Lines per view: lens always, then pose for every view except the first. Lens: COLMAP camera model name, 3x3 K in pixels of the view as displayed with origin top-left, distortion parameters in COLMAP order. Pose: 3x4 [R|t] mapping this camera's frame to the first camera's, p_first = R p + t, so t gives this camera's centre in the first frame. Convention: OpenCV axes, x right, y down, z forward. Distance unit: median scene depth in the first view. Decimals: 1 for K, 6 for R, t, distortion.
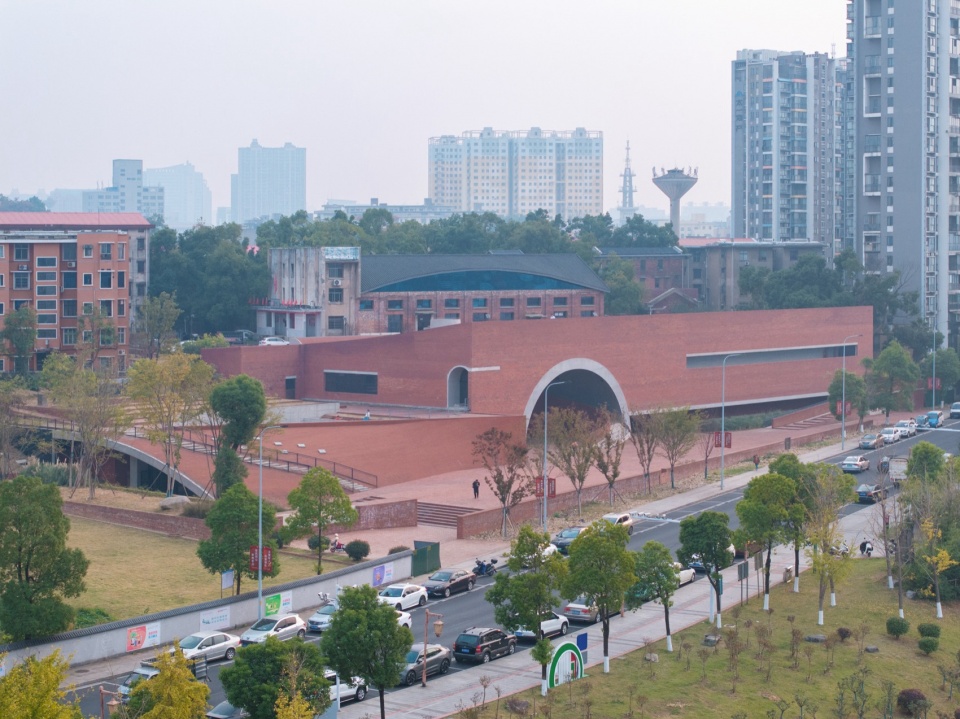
lens RADIAL K [[2023.5, 0, 480.0], [0, 2023.5, 359.5], [0, 0, 1]] dist [-0.143112, 0.760064]
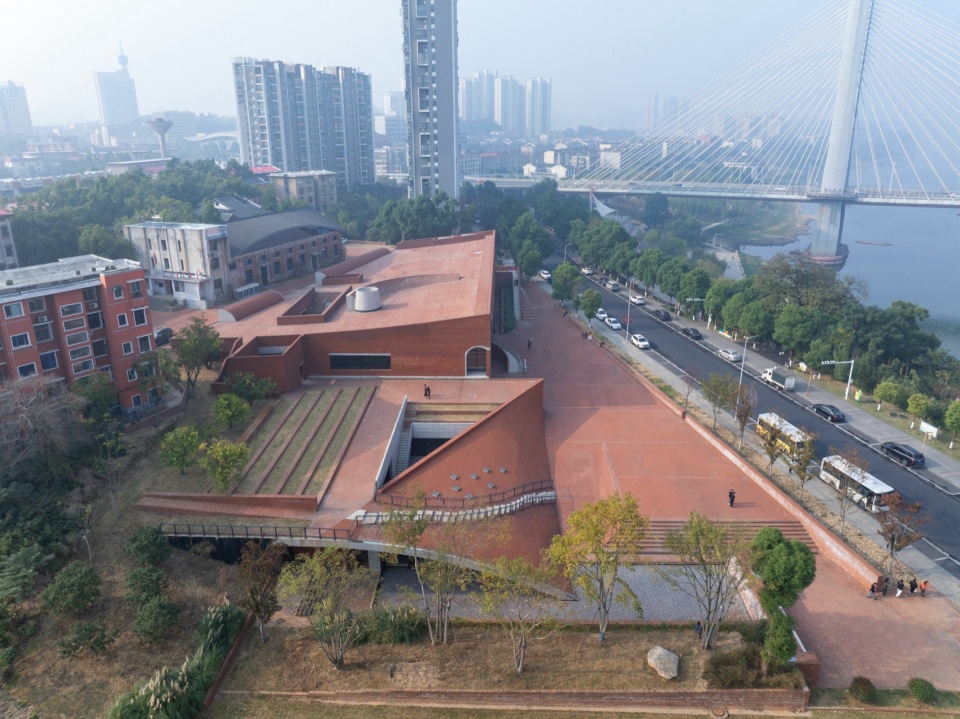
lens RADIAL K [[689.1, 0, 480.0], [0, 689.1, 359.5], [0, 0, 1]] dist [-0.020135, -0.002759]
pose [[0.751330, -0.213168, 0.624551, -0.226016], [0.033290, 0.957431, 0.286737, -0.091201], [-0.659087, -0.194642, 0.726442, 0.518789]]
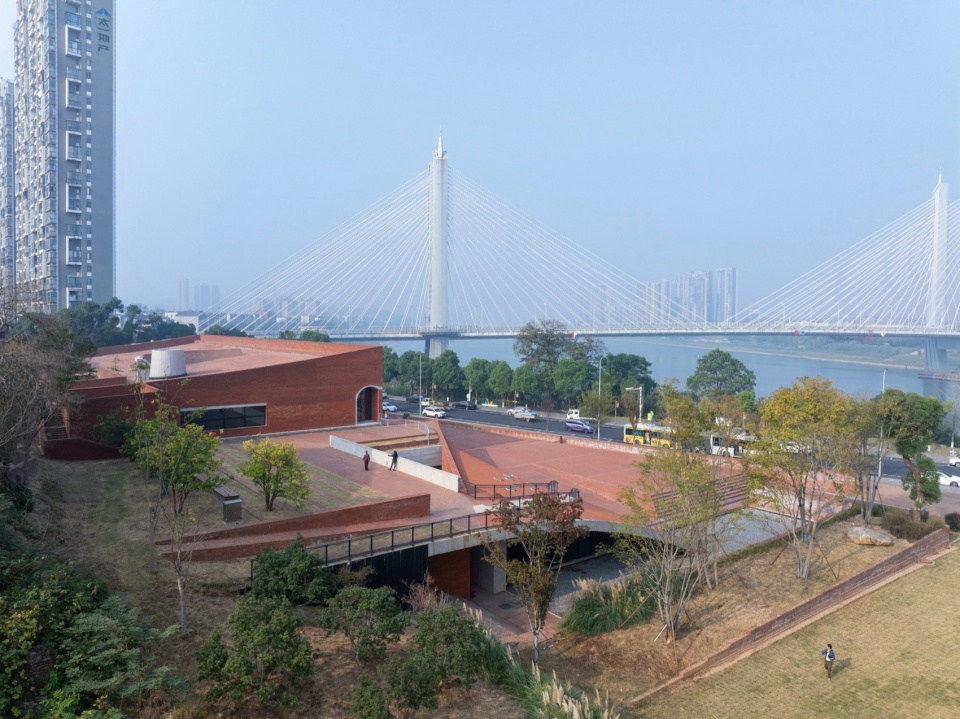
lens RADIAL K [[690.8, 0, 502.9], [0, 690.8, 327.4], [0, 0, 1]] dist [-0.059125, 0.051359]
pose [[0.153792, -0.007517, 0.988075, -0.288326], [0.050850, 0.998706, -0.000317, -0.019385], [-0.986794, 0.050293, 0.153975, 0.671654]]
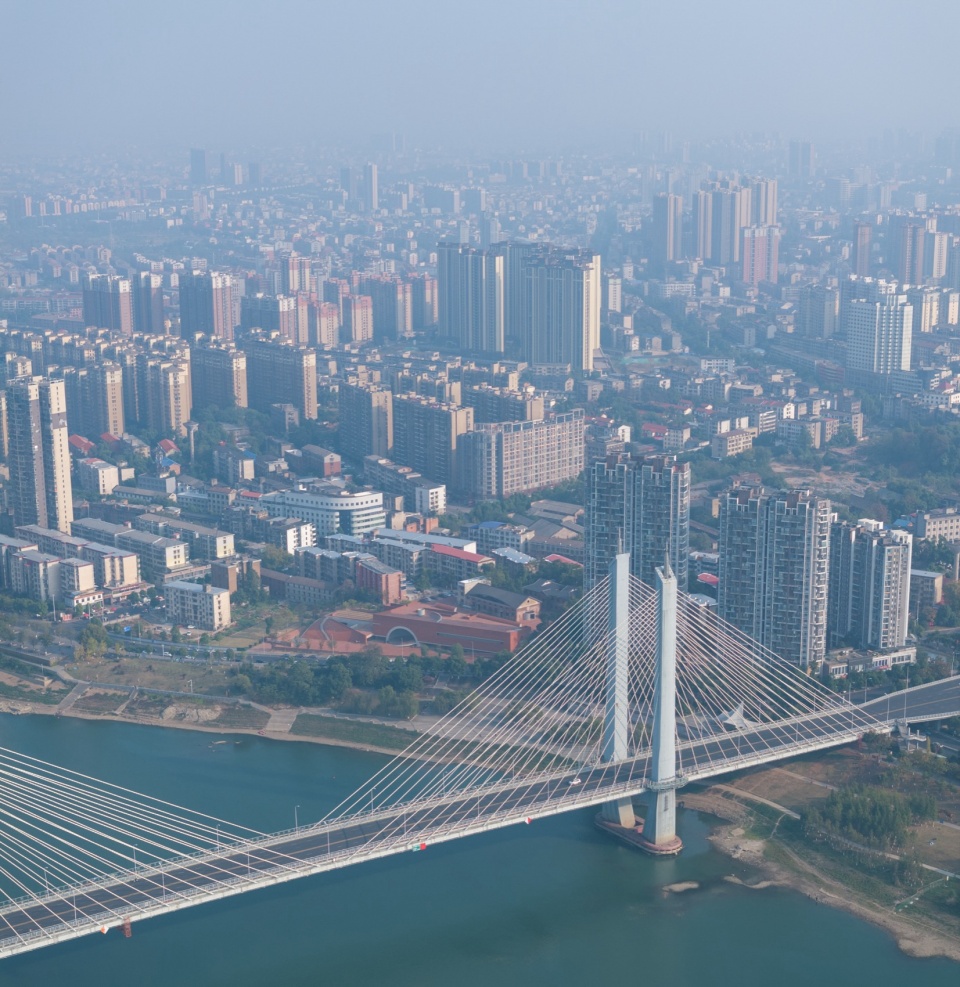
lens RADIAL K [[2089.5, 0, 480.0], [0, 2089.5, 493.5], [0, 0, 1]] dist [-0.183315, 0.026110]
pose [[0.263540, 0.198878, -0.943925, 3.551165], [-0.049559, 0.980016, 0.192645, -0.958441], [0.963374, -0.003989, 0.268130, -0.047704]]
